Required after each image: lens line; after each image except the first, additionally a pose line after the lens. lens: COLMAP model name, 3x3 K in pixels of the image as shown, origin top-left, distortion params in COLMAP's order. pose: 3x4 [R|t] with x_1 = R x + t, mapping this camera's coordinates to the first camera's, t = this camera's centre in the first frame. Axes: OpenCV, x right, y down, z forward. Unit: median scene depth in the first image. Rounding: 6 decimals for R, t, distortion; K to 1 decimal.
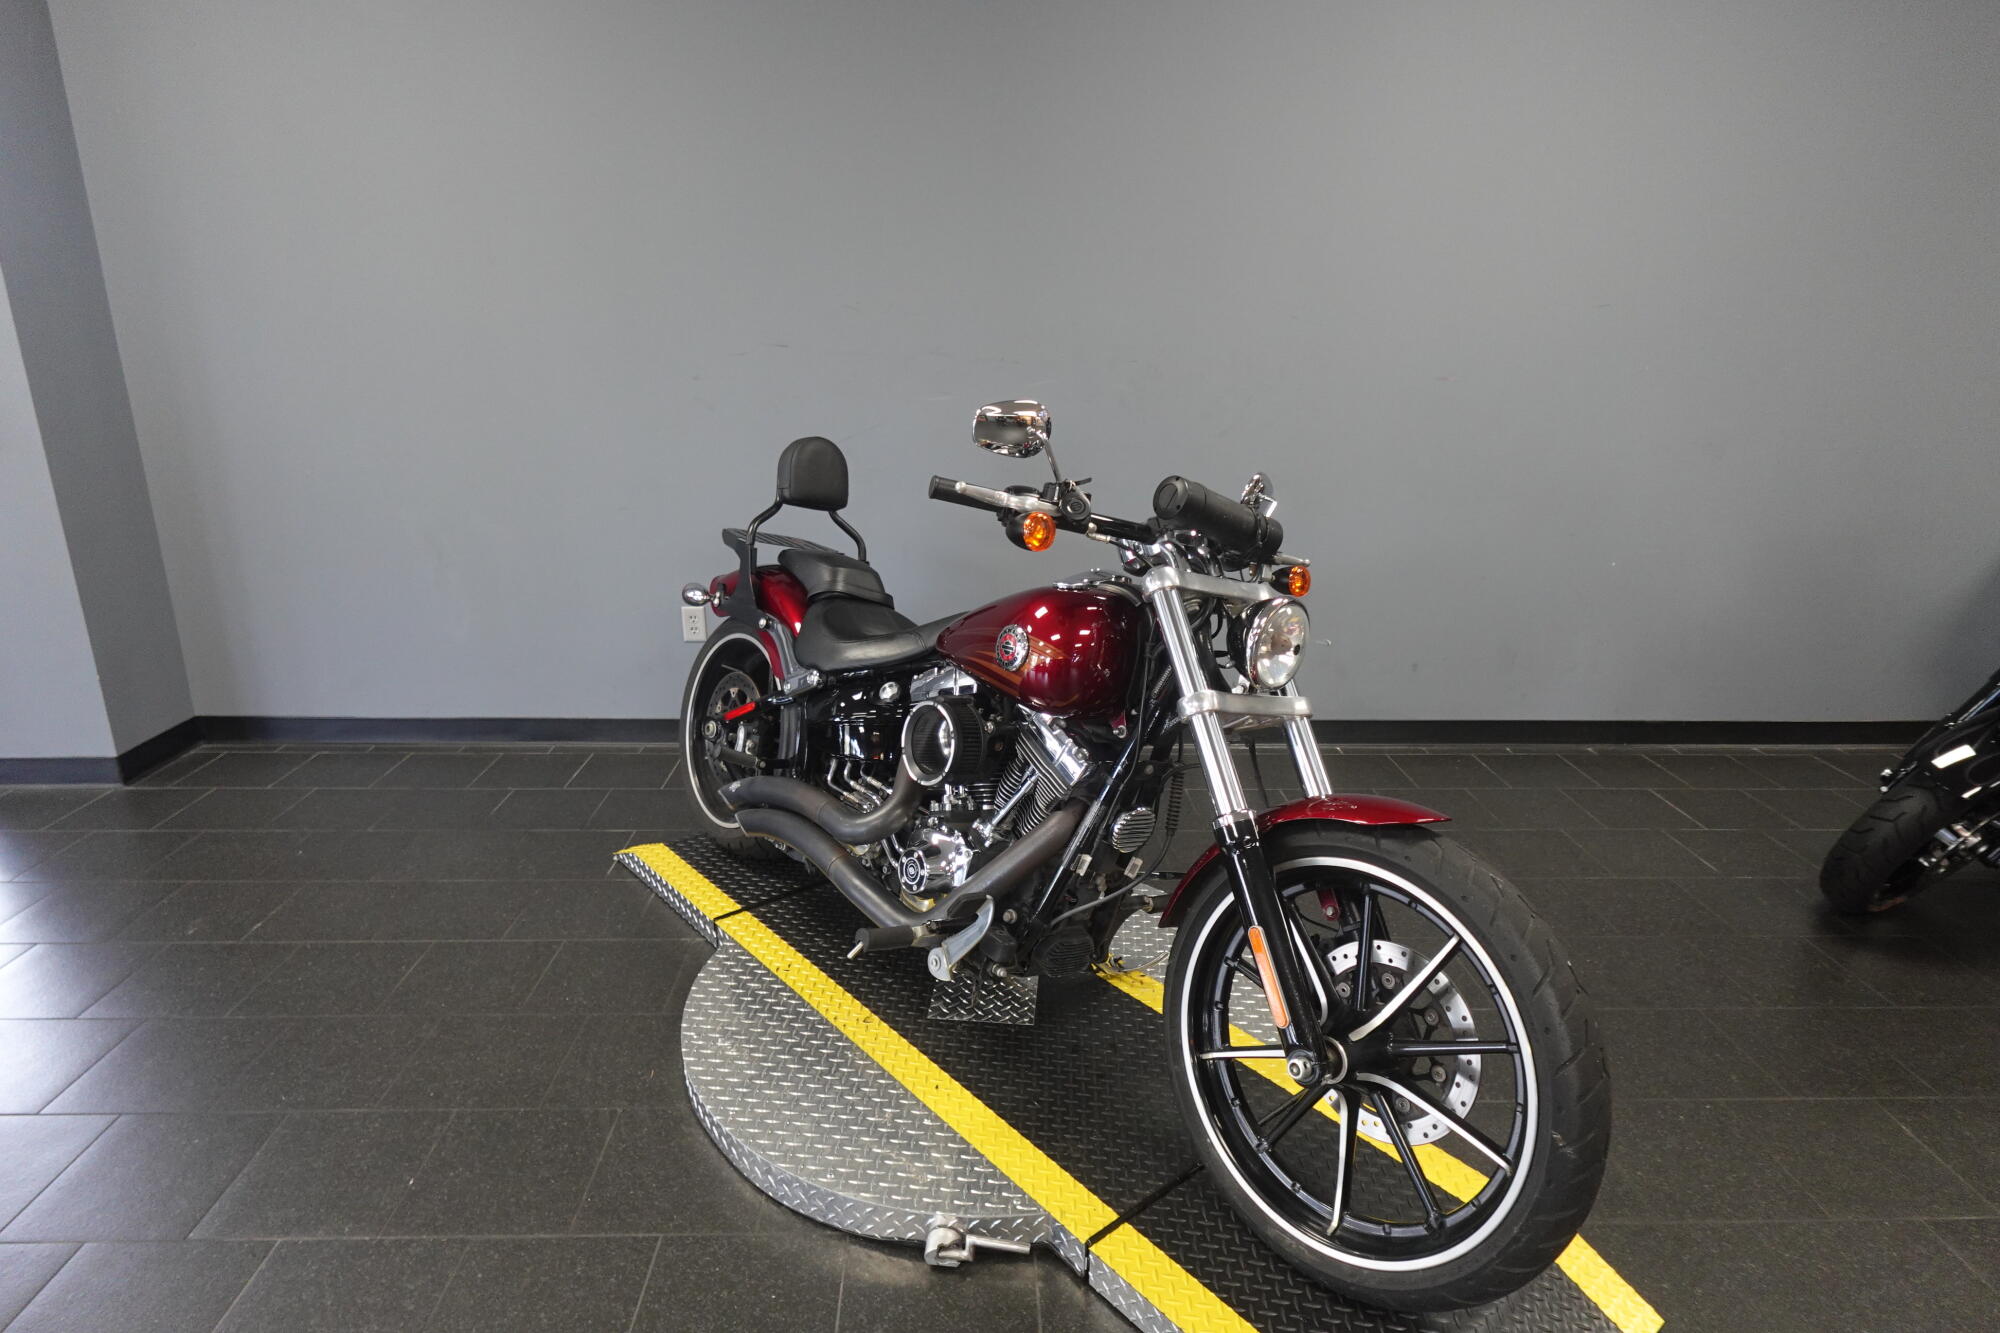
lens RADIAL K [[1132.6, 0, 1000.0], [0, 1132.6, 666.5], [0, 0, 1]] dist [0.000132, -0.002136]
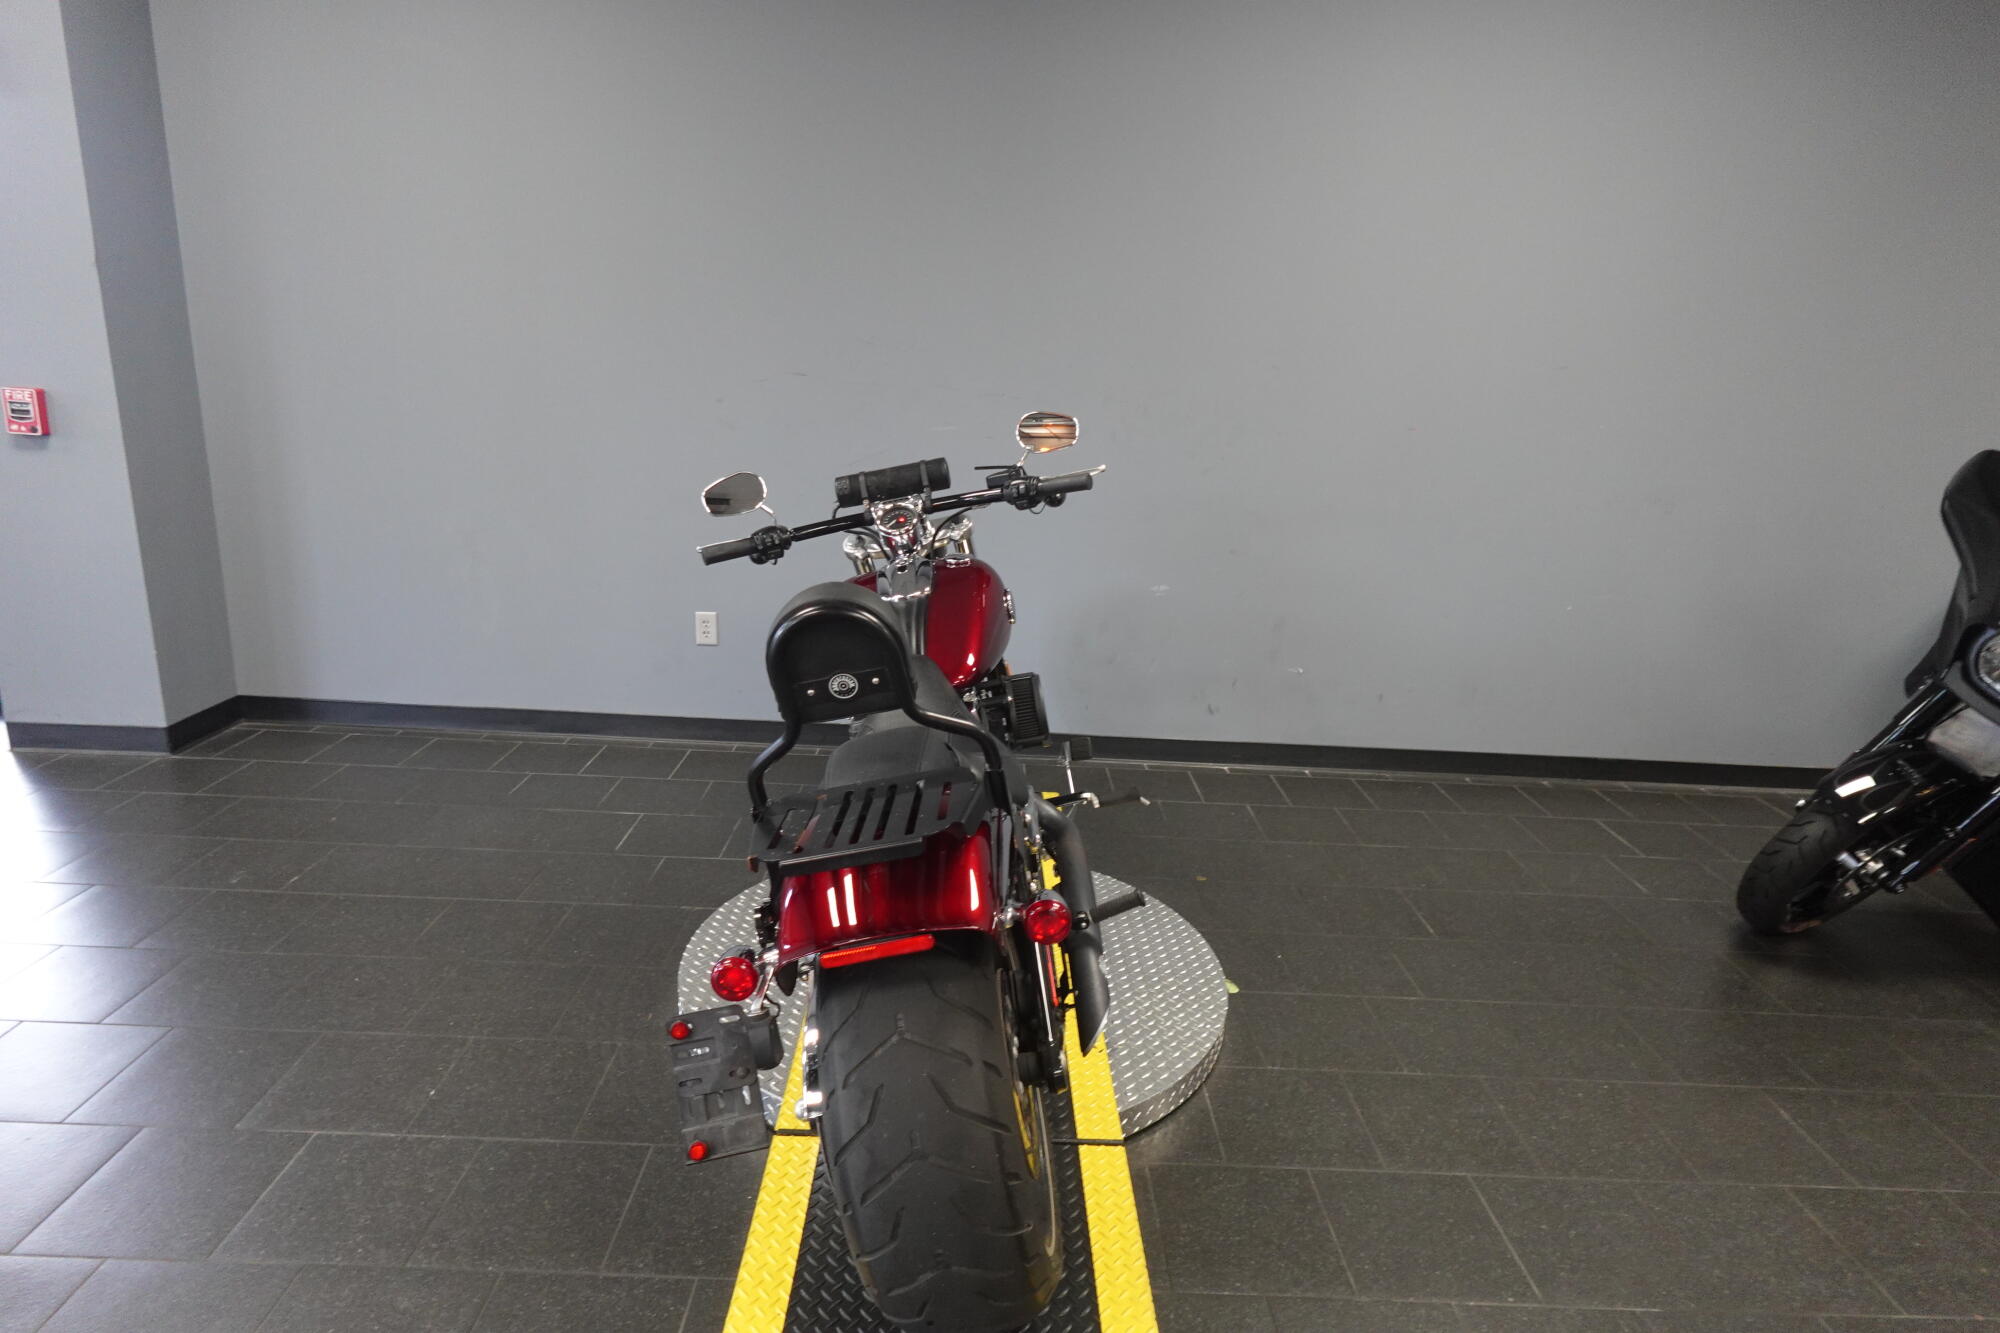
lens RADIAL K [[1133.5, 0, 1000.0], [0, 1133.5, 666.5], [0, 0, 1]] dist [-0.000269, -0.001793]
pose [[0.999117, 0.041335, -0.007522, 0.023324], [-0.041587, 0.998442, -0.037216, 0.037542], [0.005972, 0.037496, 0.999279, -0.095628]]
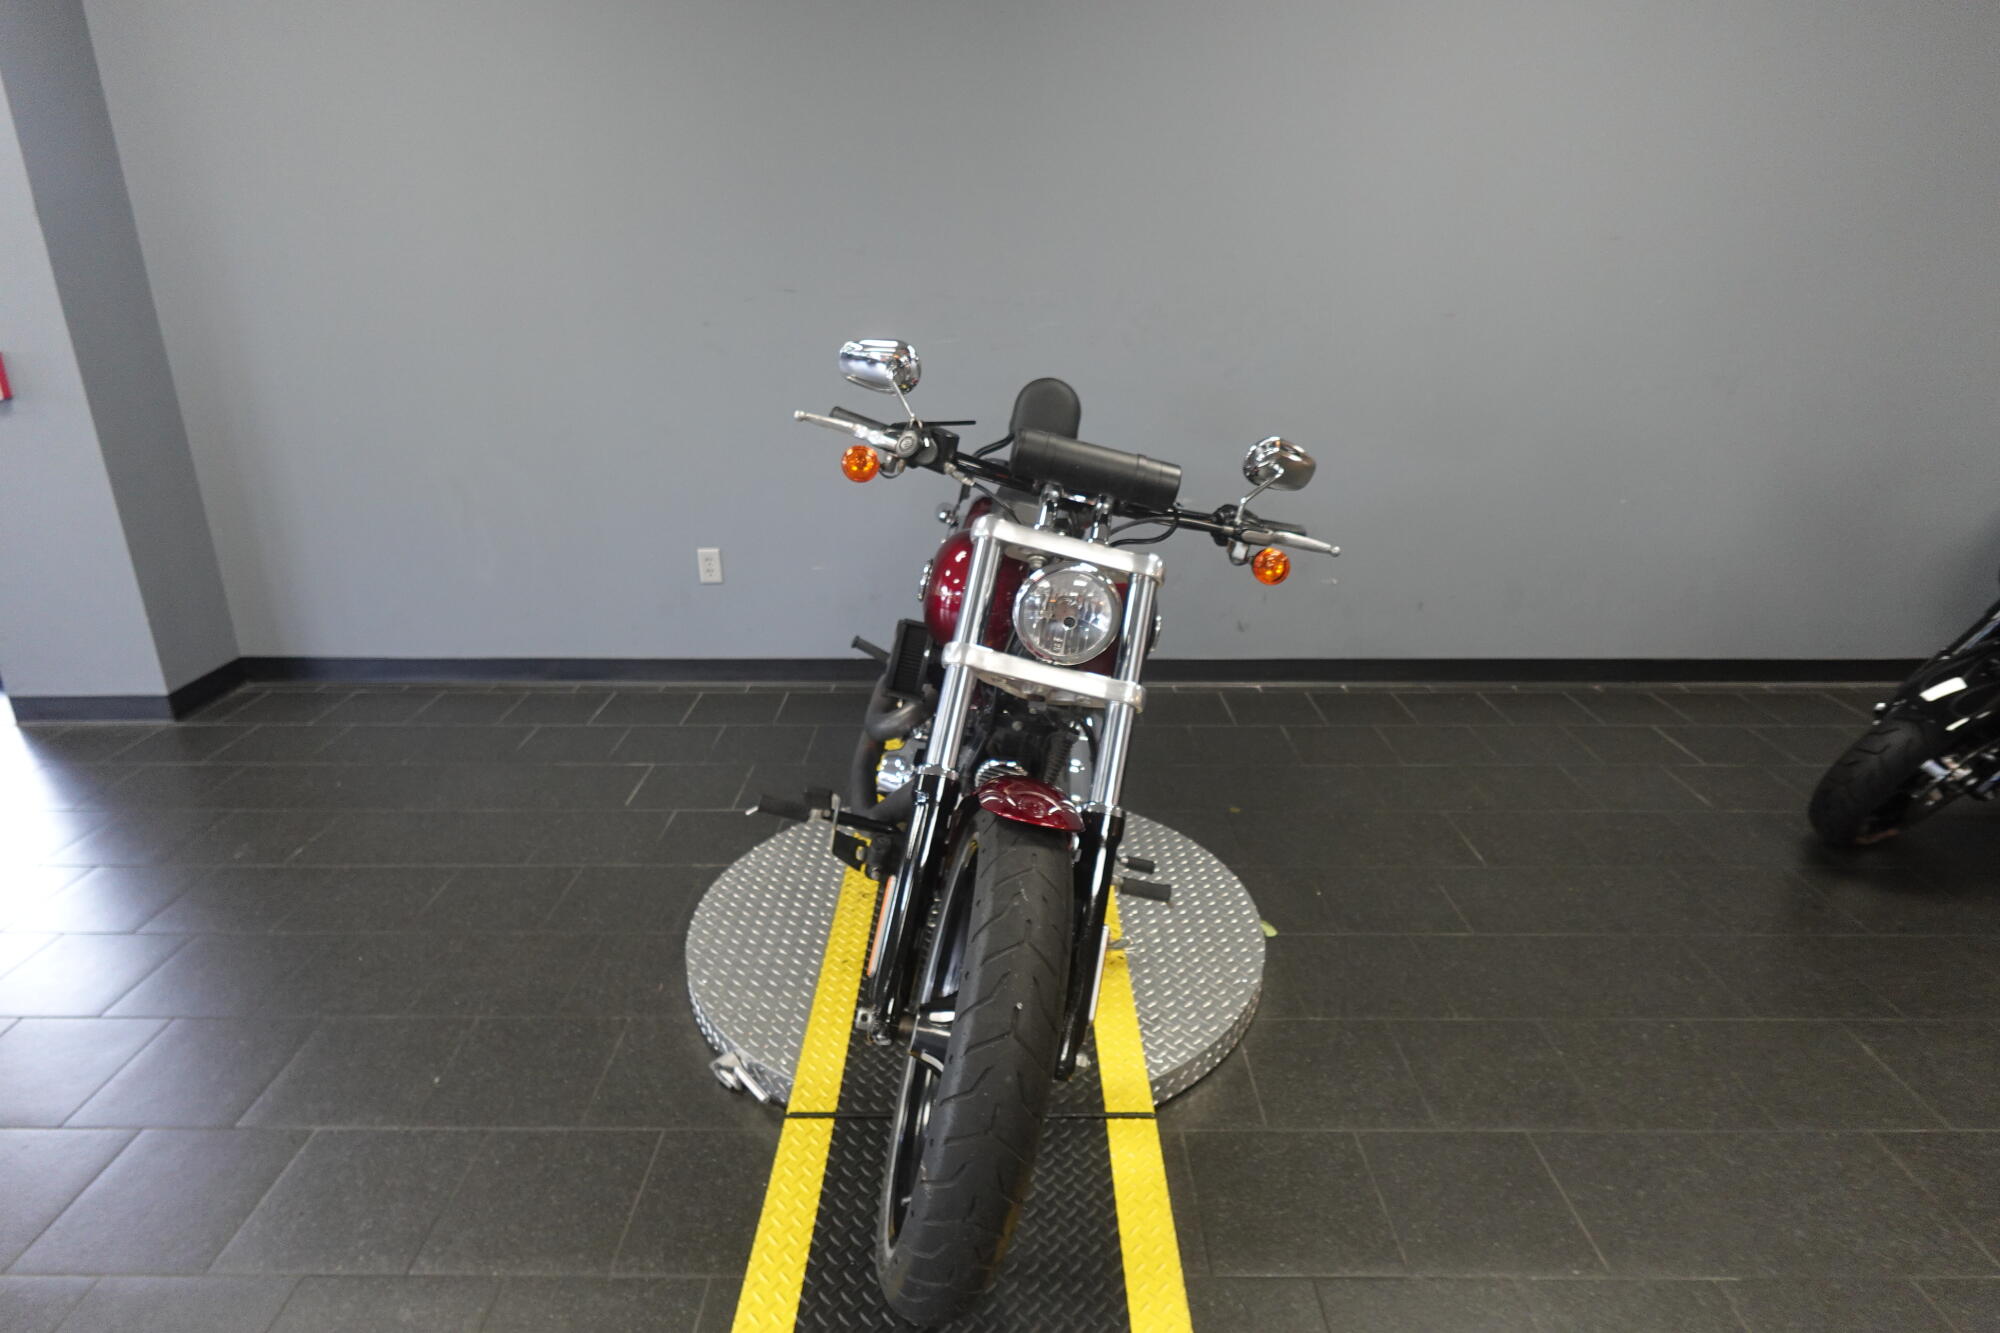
lens RADIAL K [[1131.3, 0, 1000.0], [0, 1131.3, 666.5], [0, 0, 1]] dist [-0.000934, -0.001944]
pose [[0.999372, -0.001822, -0.035374, 0.040347], [0.003479, 0.998896, 0.046837, 0.008845], [0.035250, -0.046931, 0.998276, -0.028402]]
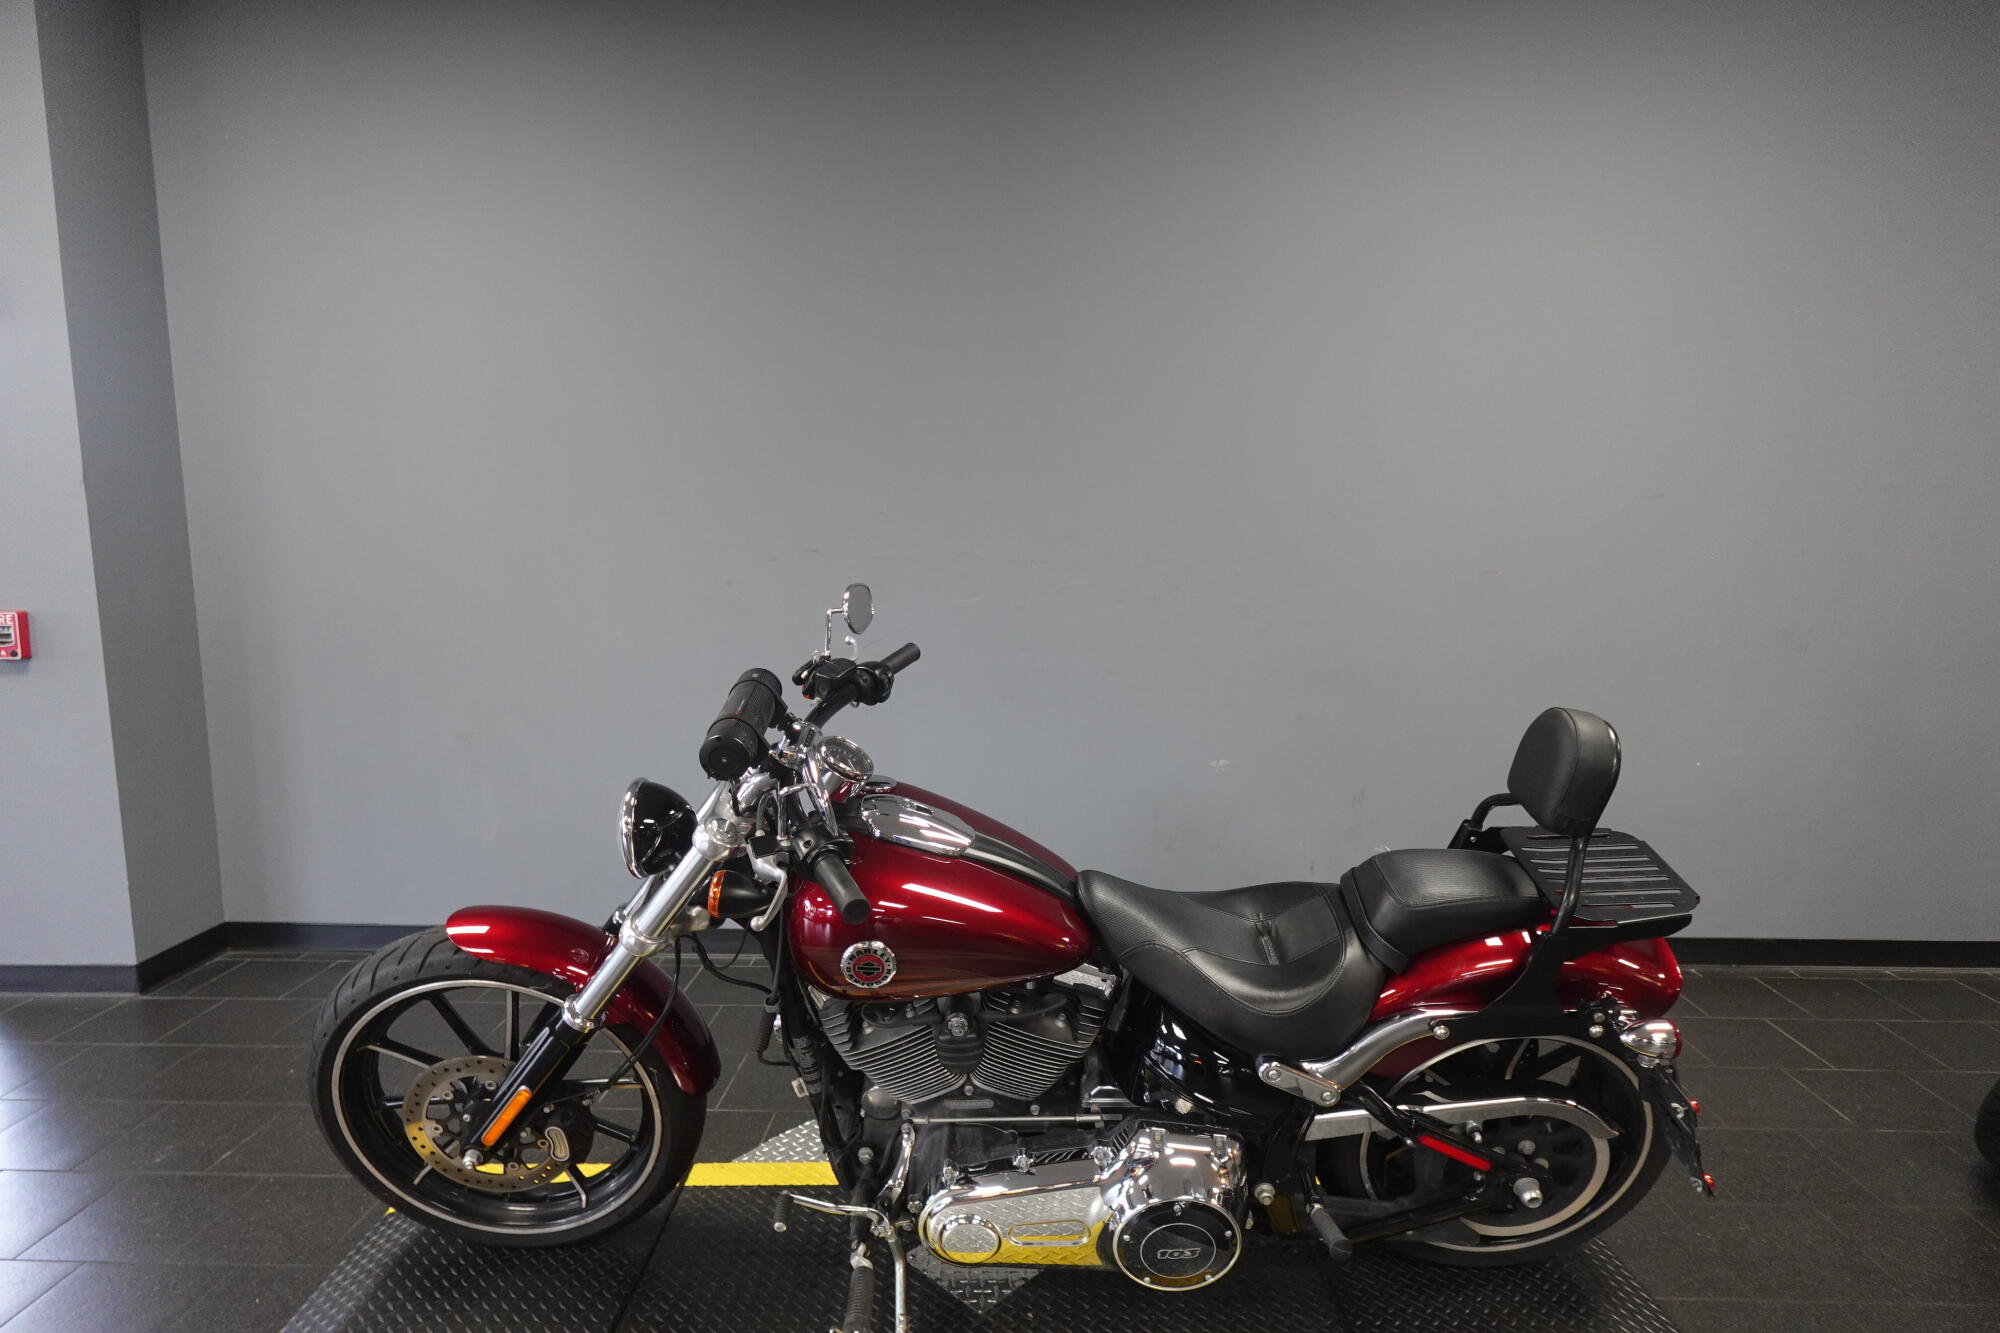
lens RADIAL K [[1134.7, 0, 1000.0], [0, 1134.7, 666.5], [0, 0, 1]] dist [0.000089, -0.002772]
pose [[0.997079, -0.009744, -0.075756, 0.064321], [-0.003357, 0.985280, -0.170917, -0.013193], [0.076307, 0.170672, 0.982369, 0.050404]]
